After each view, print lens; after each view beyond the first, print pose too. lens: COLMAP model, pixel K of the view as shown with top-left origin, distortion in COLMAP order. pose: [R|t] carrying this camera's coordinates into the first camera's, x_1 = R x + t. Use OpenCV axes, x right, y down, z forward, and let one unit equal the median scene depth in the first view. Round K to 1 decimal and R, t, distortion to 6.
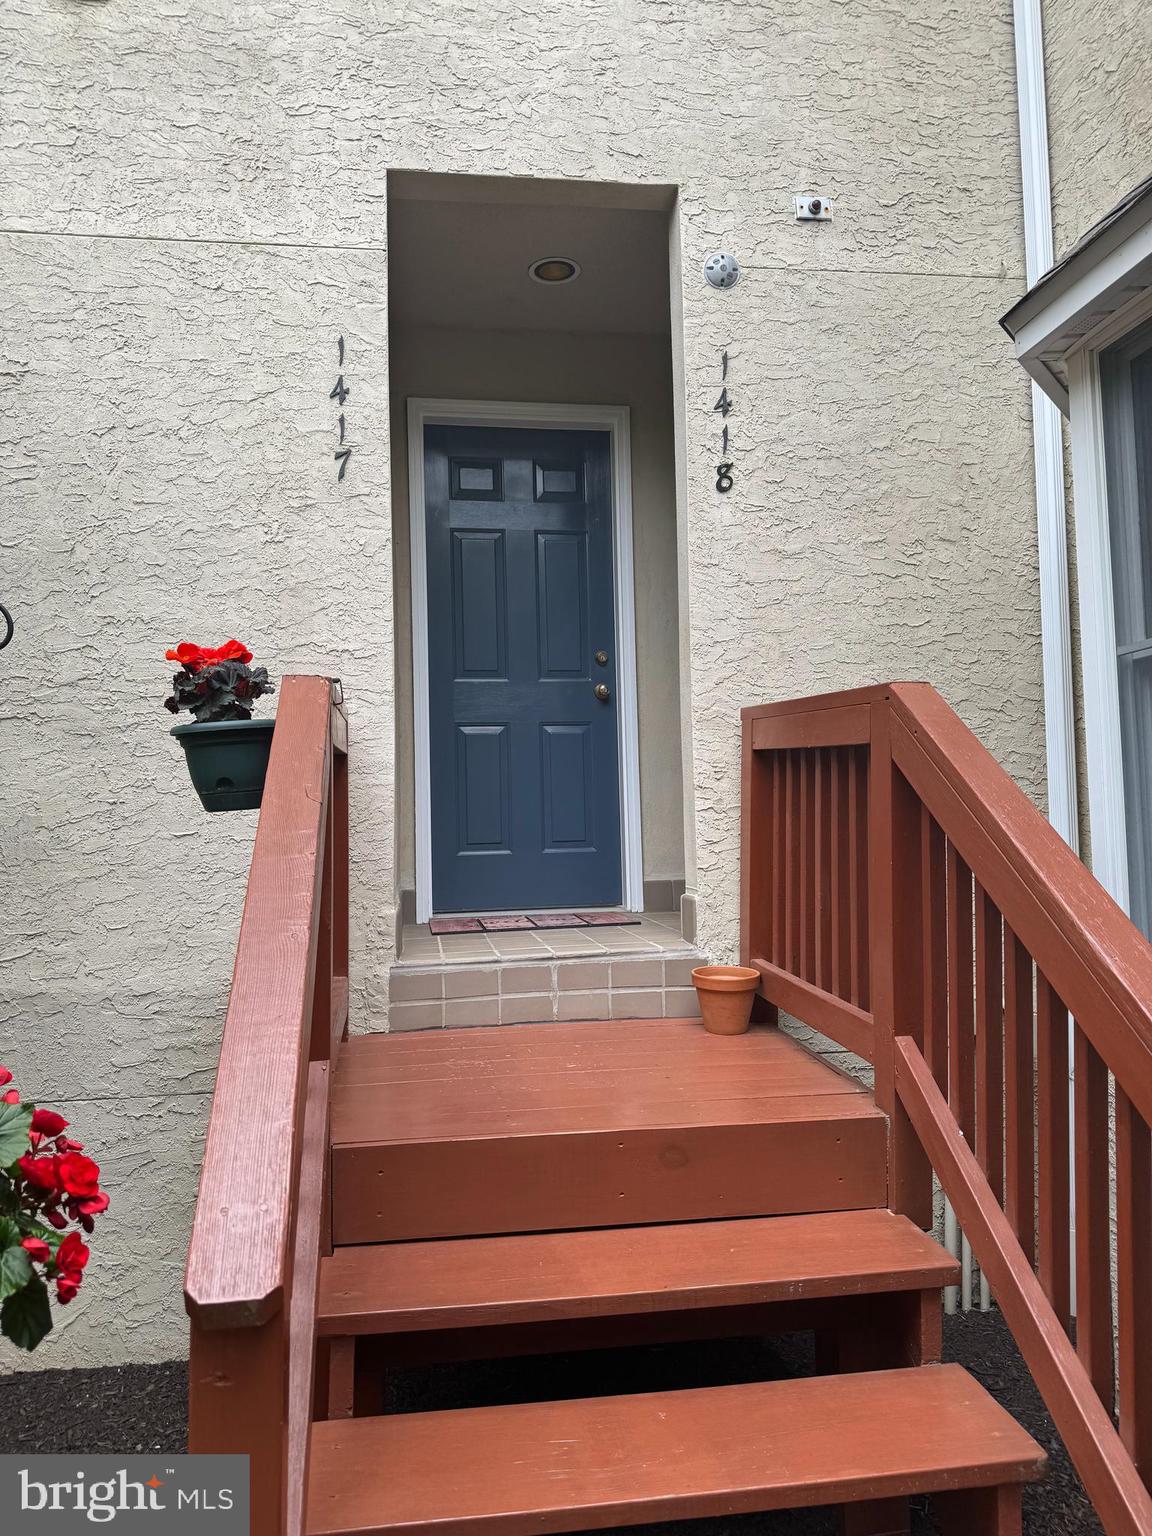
lens RADIAL K [[1065.7, 0, 578.1], [0, 1065.7, 765.5], [0, 0, 1]] dist [0.004066, -0.024805]
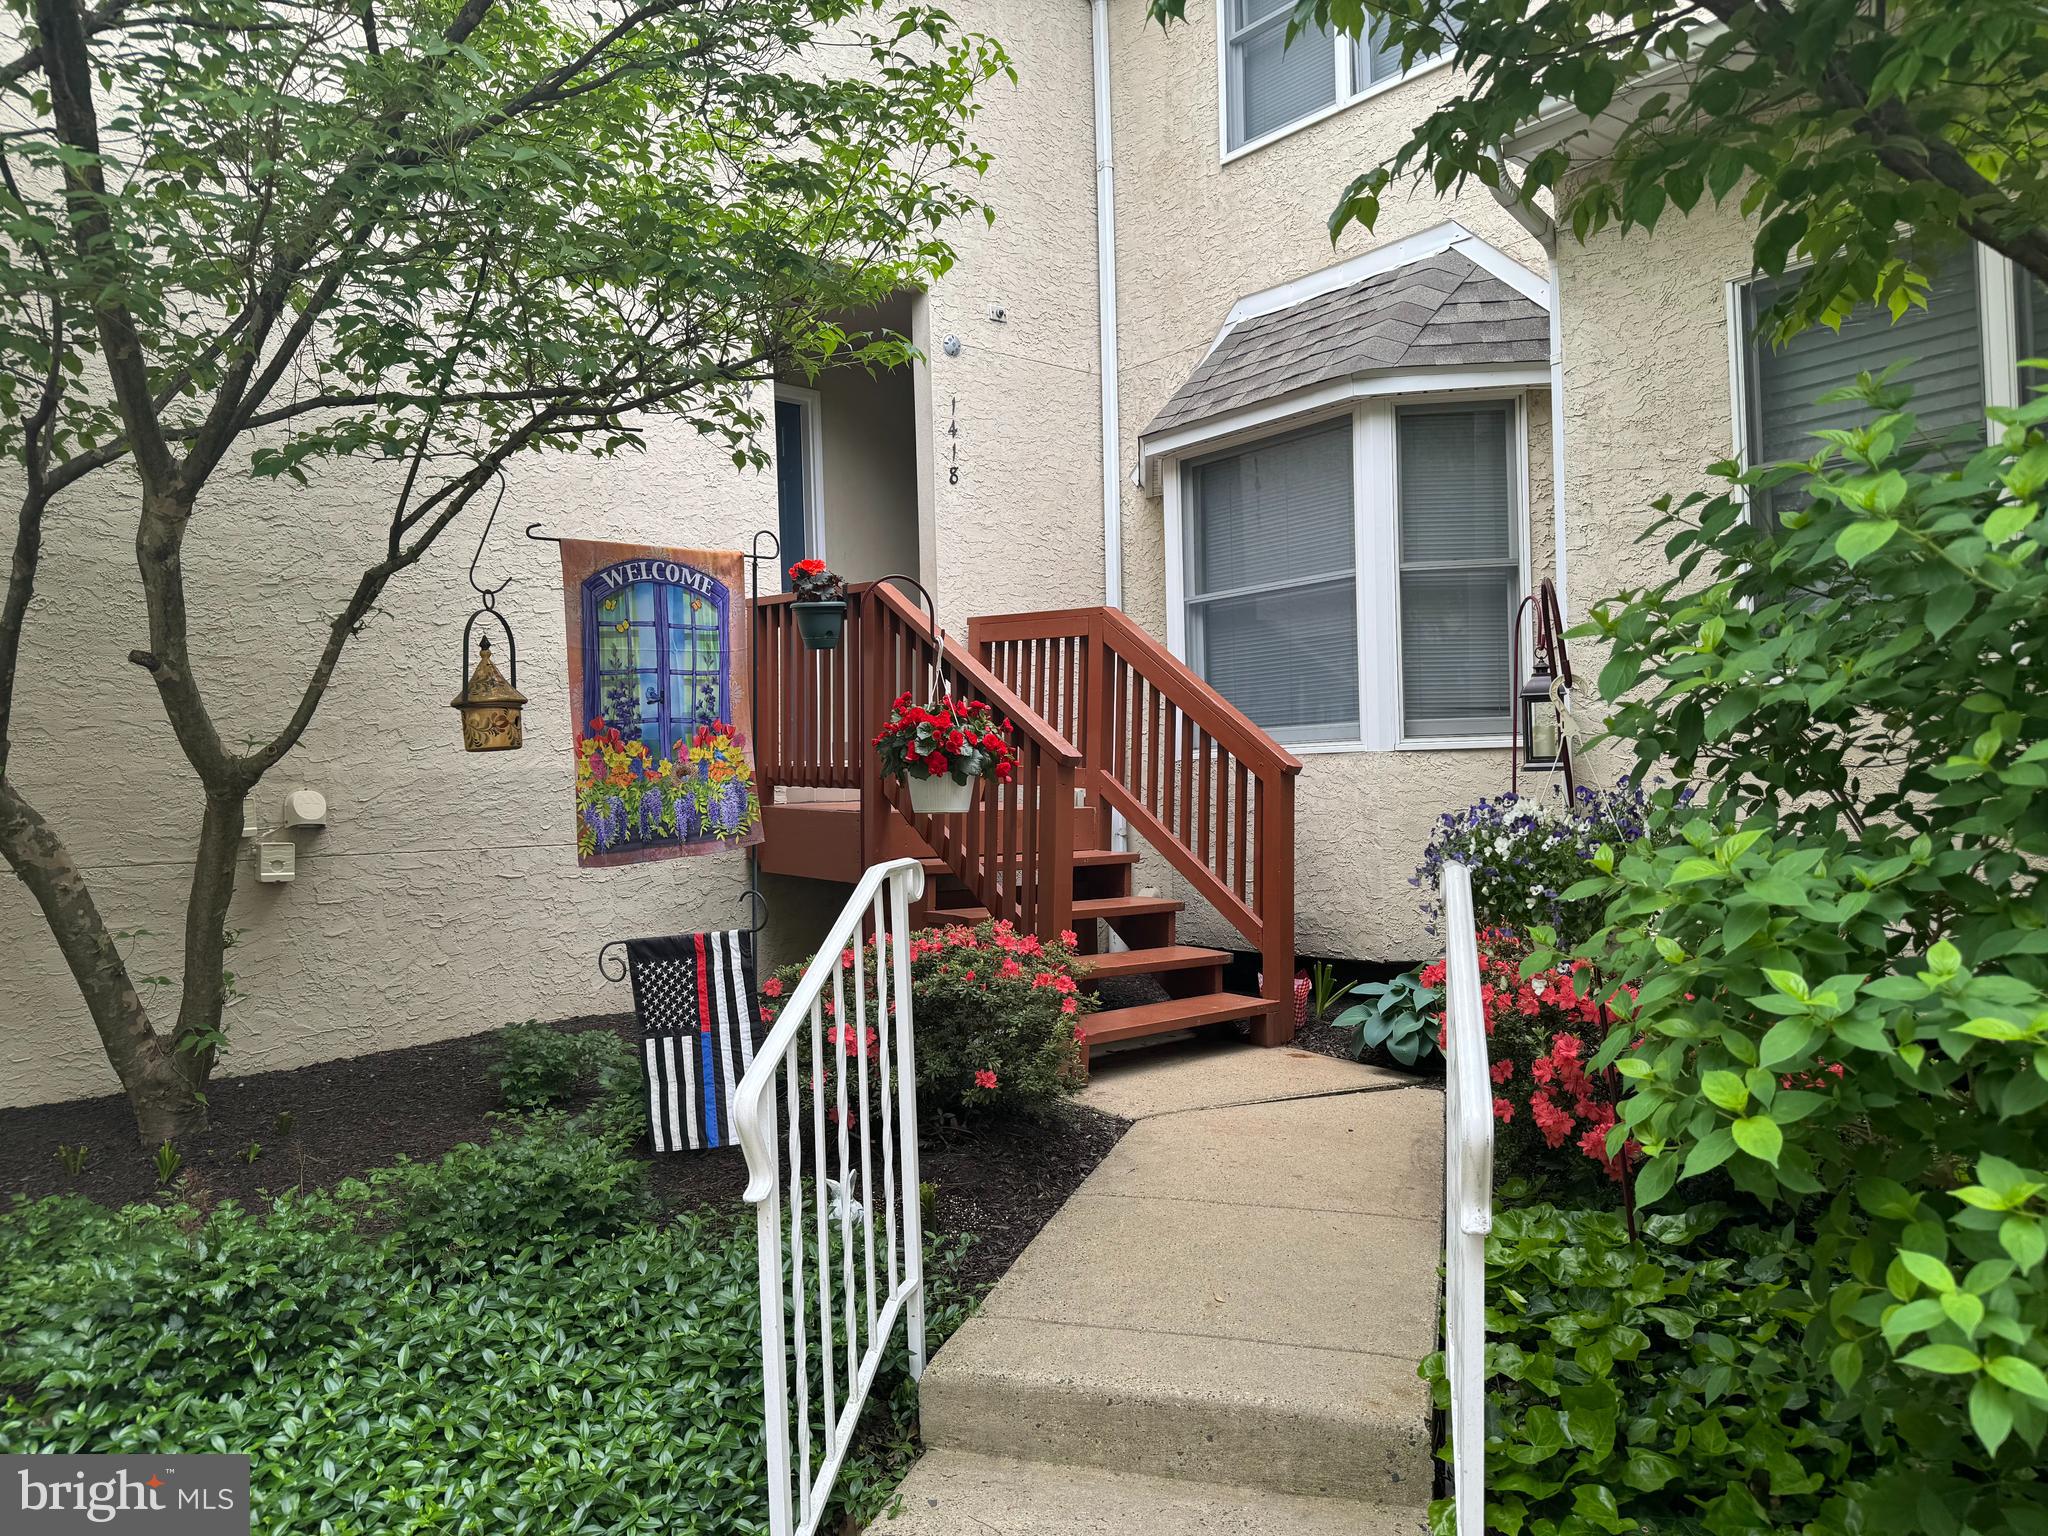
lens RADIAL K [[1421.0, 0, 1022.3], [0, 1421.0, 767.2], [0, 0, 1]] dist [0.004066, -0.024805]
pose [[0.845616, 0.014806, 0.533587, -0.906646], [-0.028739, 0.999428, 0.017812, 0.130835], [-0.533018, -0.030397, 0.845558, -0.887192]]
